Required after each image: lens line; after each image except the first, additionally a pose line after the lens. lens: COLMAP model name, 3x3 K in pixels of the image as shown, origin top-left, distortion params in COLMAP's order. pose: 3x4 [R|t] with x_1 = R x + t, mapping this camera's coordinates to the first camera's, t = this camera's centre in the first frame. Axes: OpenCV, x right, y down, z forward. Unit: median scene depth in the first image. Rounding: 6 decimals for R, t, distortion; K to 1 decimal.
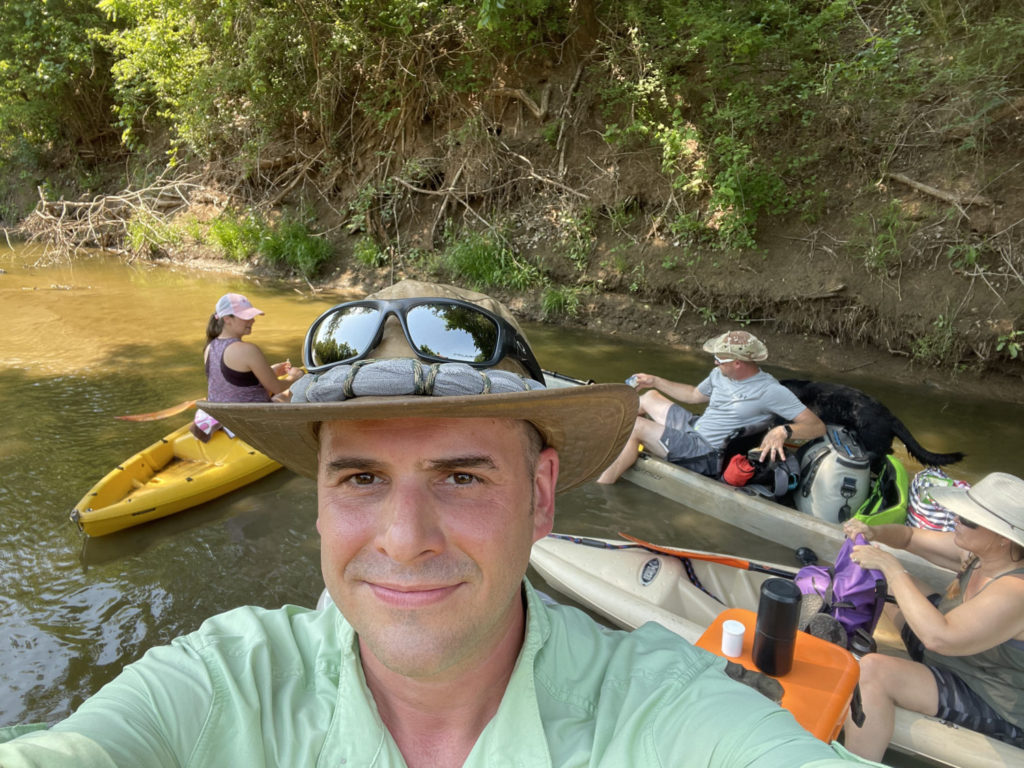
lens RADIAL K [[706.4, 0, 525.6], [0, 706.4, 396.4], [0, 0, 1]] dist [0.047652, -0.063655]
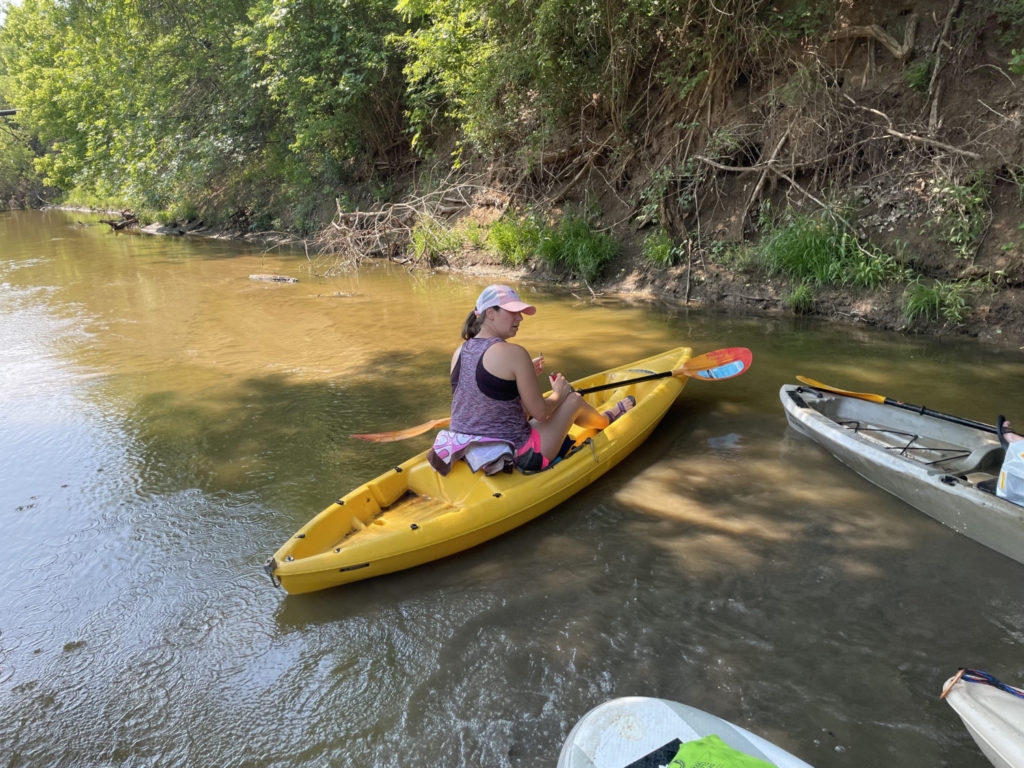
lens RADIAL K [[770.5, 0, 510.7], [0, 770.5, 375.1], [0, 0, 1]] dist [0.066160, -0.097235]
pose [[0.921087, 0.027377, -0.388393, -0.031855], [-0.052091, 0.997222, -0.053243, -0.000560], [0.385857, 0.069273, 0.919954, 0.131565]]
